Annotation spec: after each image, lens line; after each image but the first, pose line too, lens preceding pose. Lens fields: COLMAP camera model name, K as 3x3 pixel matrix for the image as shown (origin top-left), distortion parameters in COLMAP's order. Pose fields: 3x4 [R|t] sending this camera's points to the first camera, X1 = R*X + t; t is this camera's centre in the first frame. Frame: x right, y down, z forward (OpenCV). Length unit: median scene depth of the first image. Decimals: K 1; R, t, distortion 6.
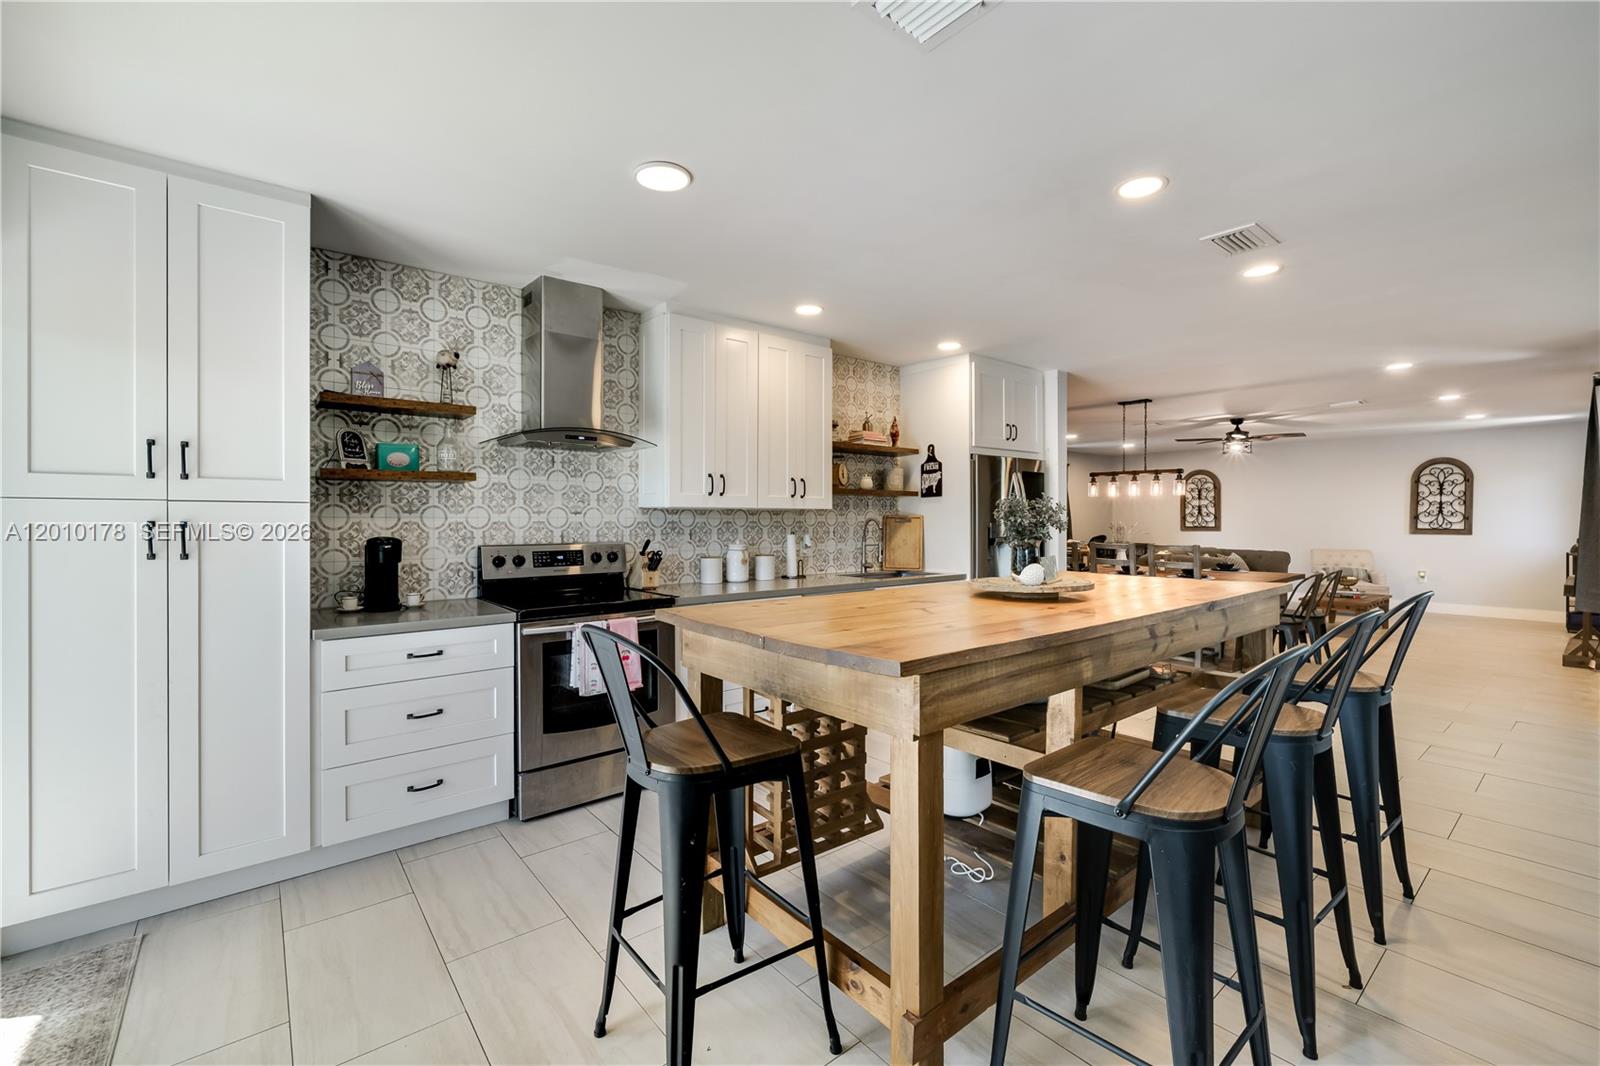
lens RADIAL K [[676.5, 0, 795.0], [0, 676.5, 522.2], [0, 0, 1]] dist [-0.002045, 0.000031]
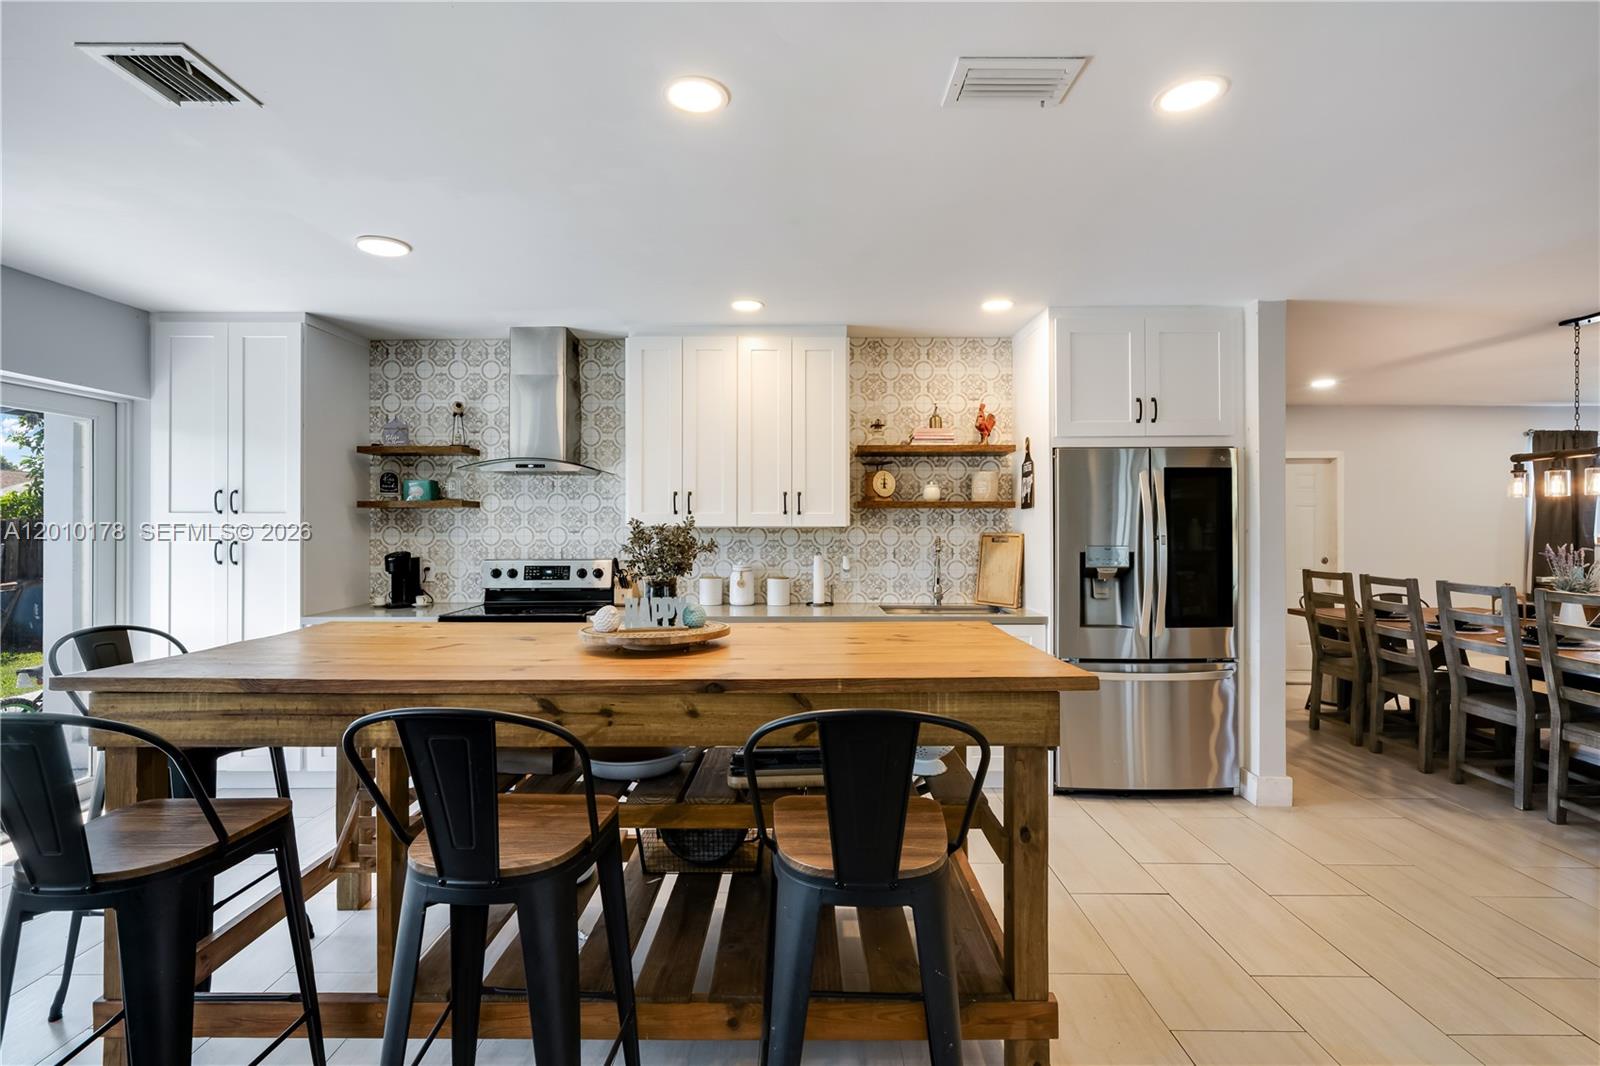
lens RADIAL K [[739.5, 0, 796.4], [0, 739.5, 525.2], [0, 0, 1]] dist [0.003705, 0.000417]
pose [[0.772245, 0.000242, -0.635325, 0.578240], [-0.003442, 0.999987, -0.003803, -0.016883], [0.635316, 0.005123, 0.772235, 0.240893]]
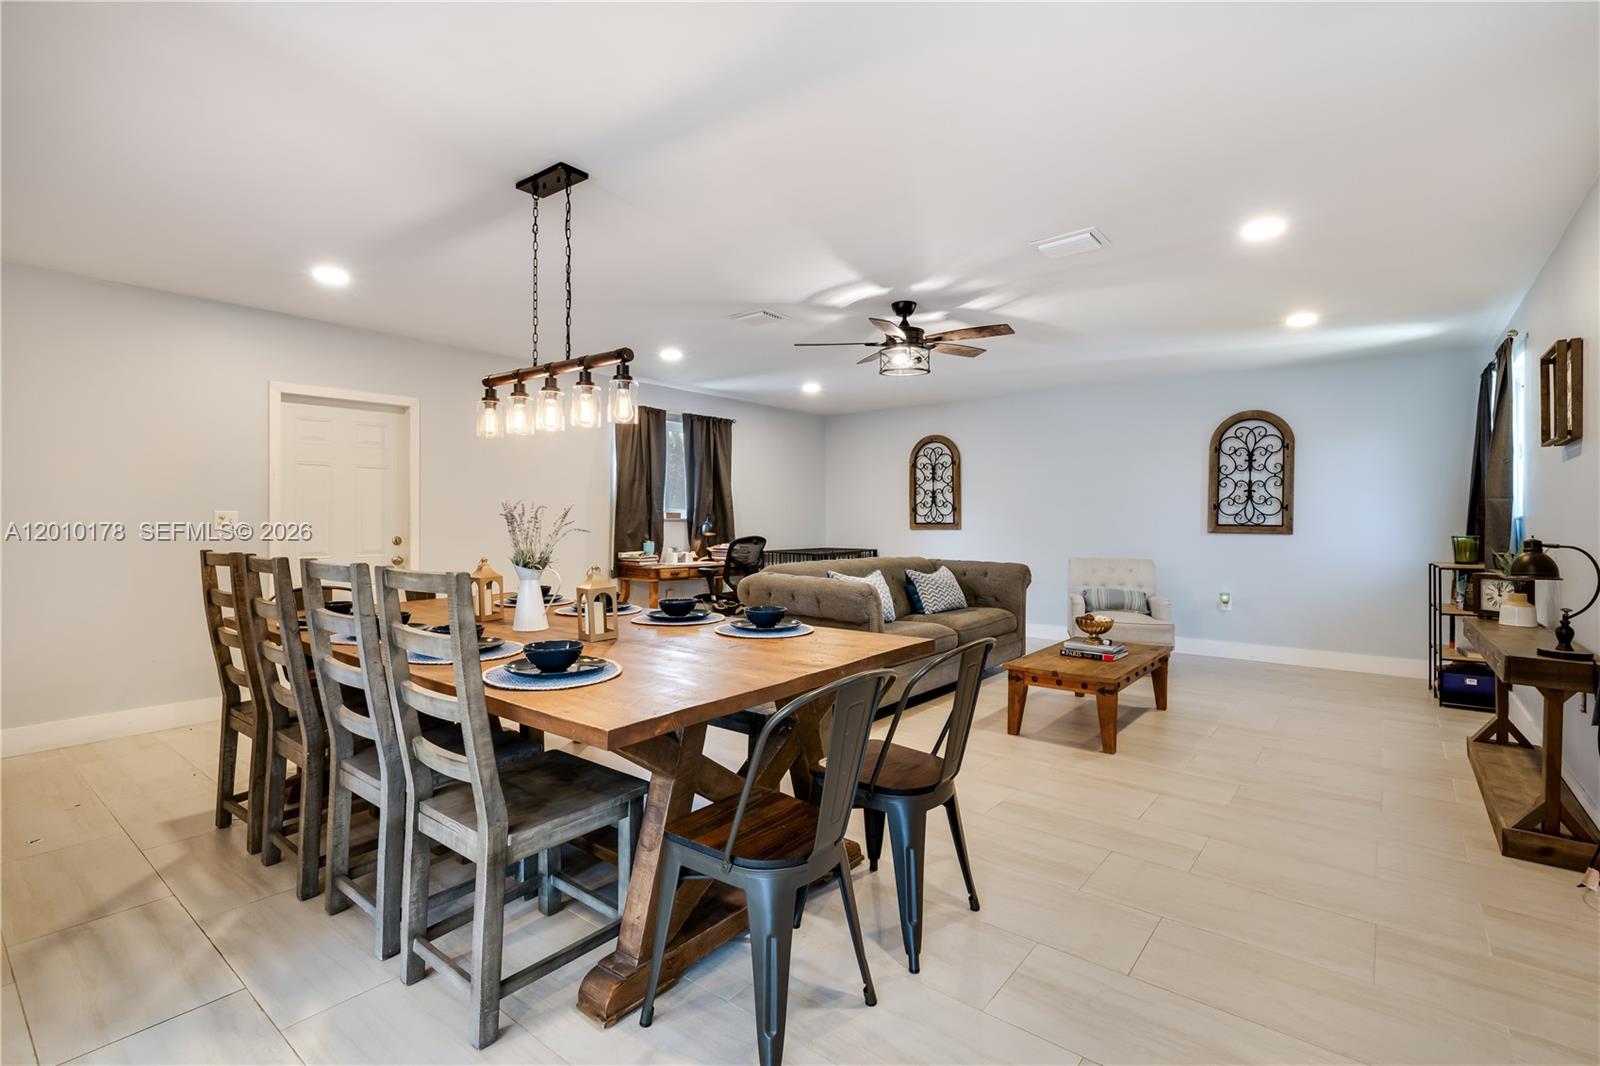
lens RADIAL K [[739.5, 0, 801.9], [0, 739.5, 517.3], [0, 0, 1]] dist [0.003705, 0.000417]
pose [[0.976804, 0.002537, 0.214121, 0.819814], [-0.000699, 0.999962, -0.008659, 0.018876], [-0.214135, 0.008309, 0.976769, 0.850360]]
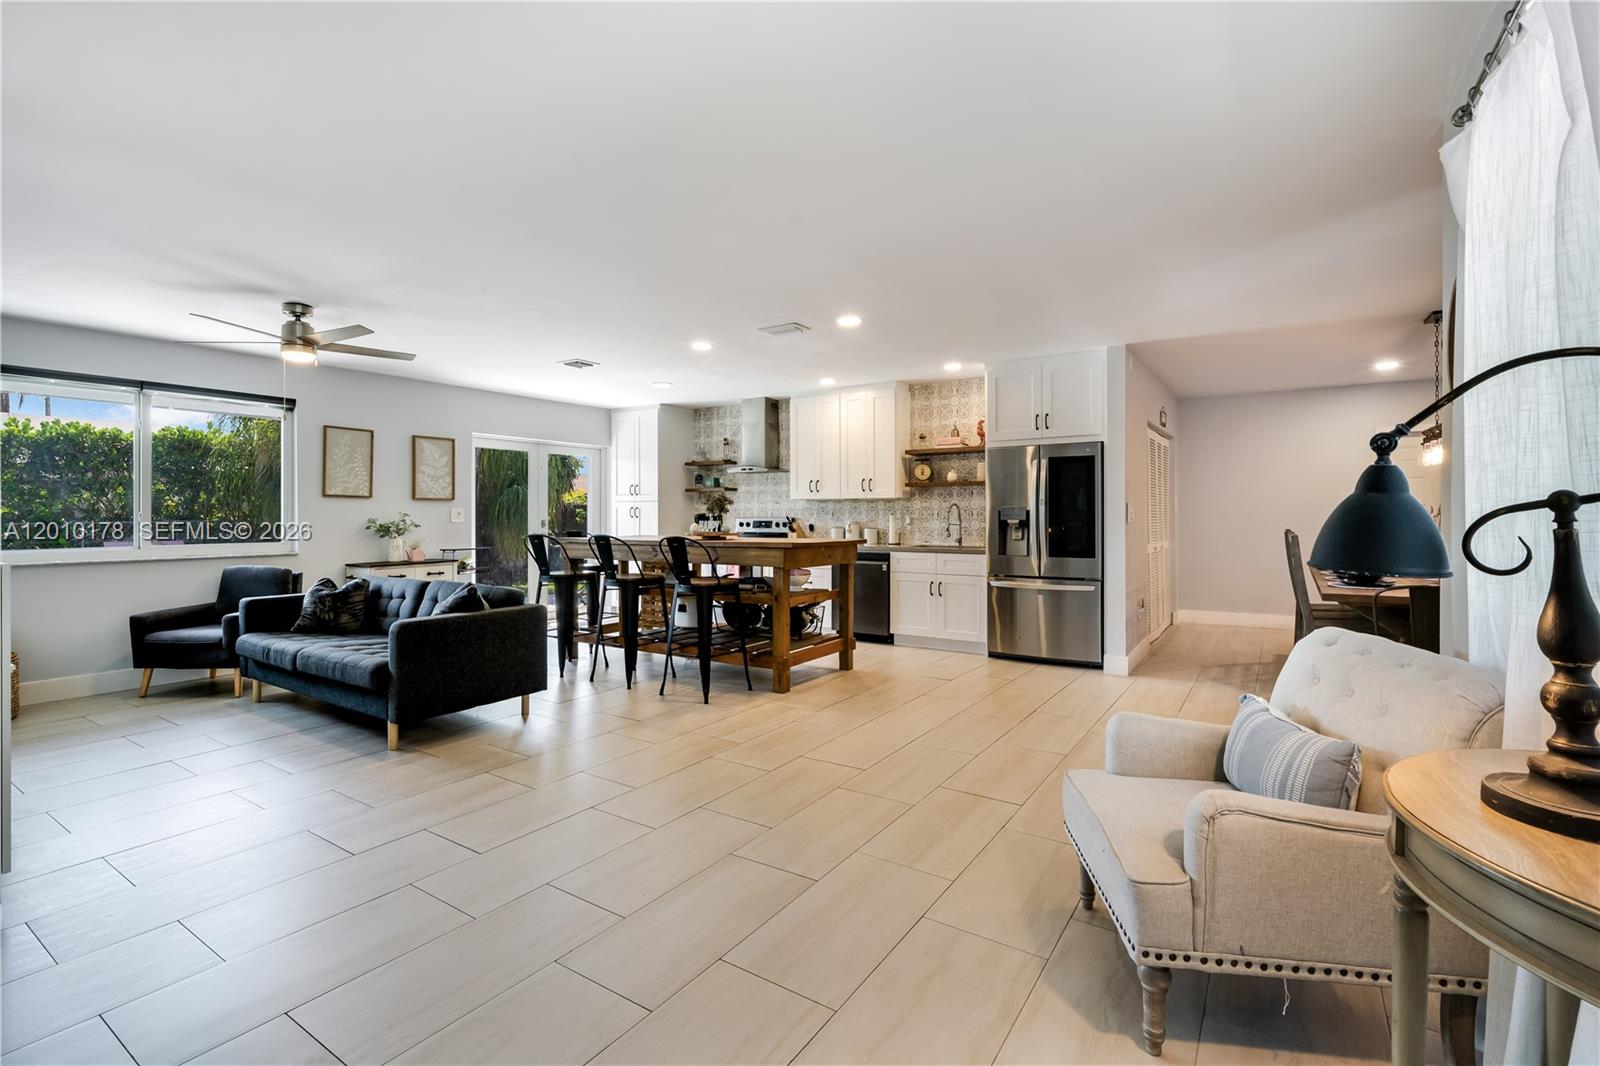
lens RADIAL K [[739.5, 0, 798.5], [0, 739.5, 522.6], [0, 0, 1]] dist [0.003705, 0.000417]
pose [[0.297725, 0.011317, -0.954584, 1.484584], [-0.002172, 0.999935, 0.011177, 0.016424], [0.954649, -0.001255, 0.297731, 0.314535]]
